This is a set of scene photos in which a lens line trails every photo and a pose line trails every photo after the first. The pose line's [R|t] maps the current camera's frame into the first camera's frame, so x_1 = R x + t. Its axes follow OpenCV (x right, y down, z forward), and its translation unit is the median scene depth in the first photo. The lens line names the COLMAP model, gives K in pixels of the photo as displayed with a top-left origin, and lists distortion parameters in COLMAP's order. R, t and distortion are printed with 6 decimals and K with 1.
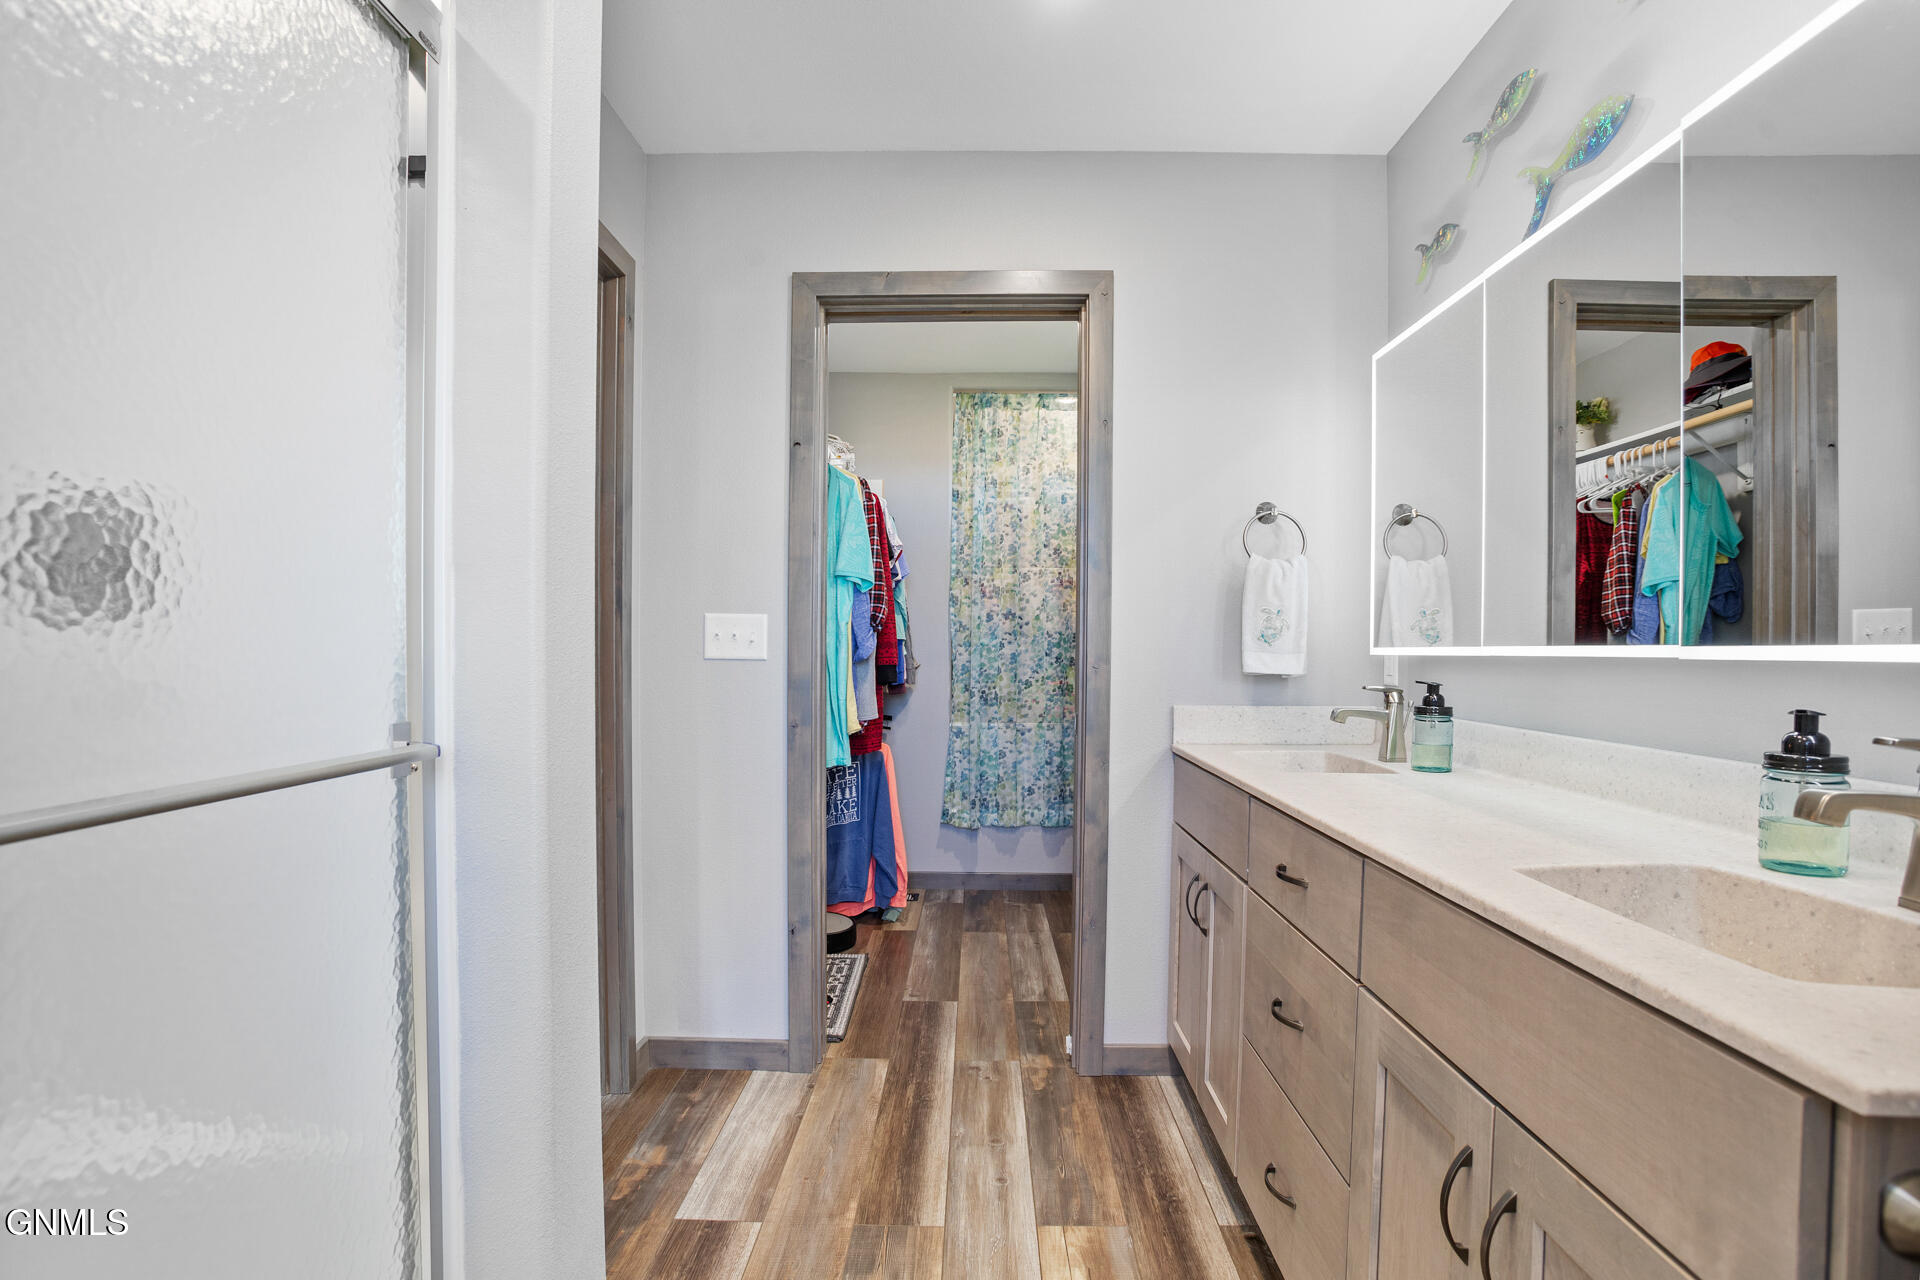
lens RADIAL K [[928.4, 0, 972.5], [0, 928.4, 636.9], [0, 0, 1]] dist [-0.084528, 0.035812]
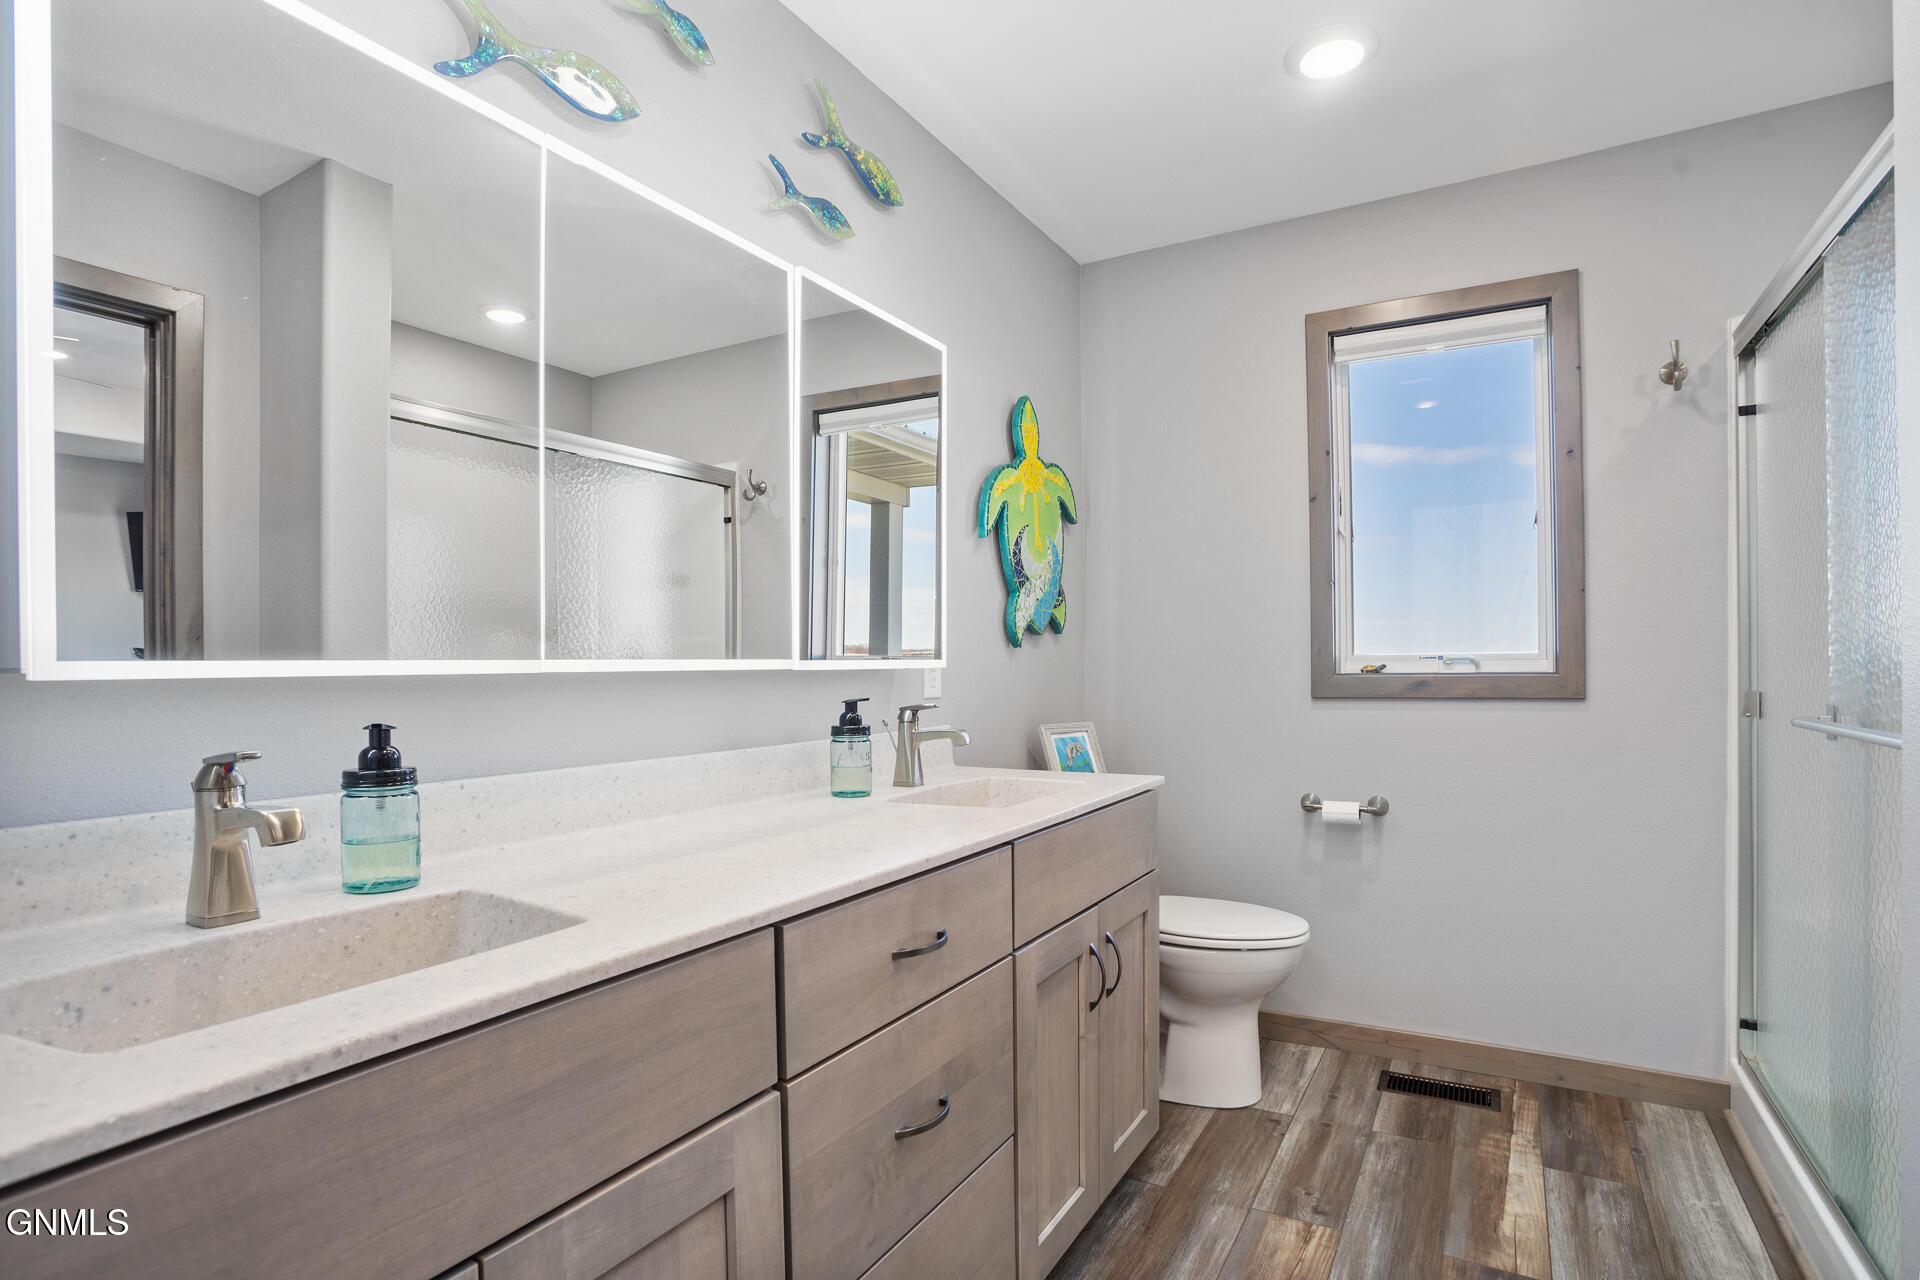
lens RADIAL K [[937.7, 0, 964.5], [0, 937.7, 664.2], [0, 0, 1]] dist [-0.069305, 0.026651]
pose [[-0.865960, -0.016280, 0.499848, -0.104207], [-0.013684, 0.999867, 0.008859, 0.000138], [-0.499926, 0.000831, -0.866068, 1.631355]]
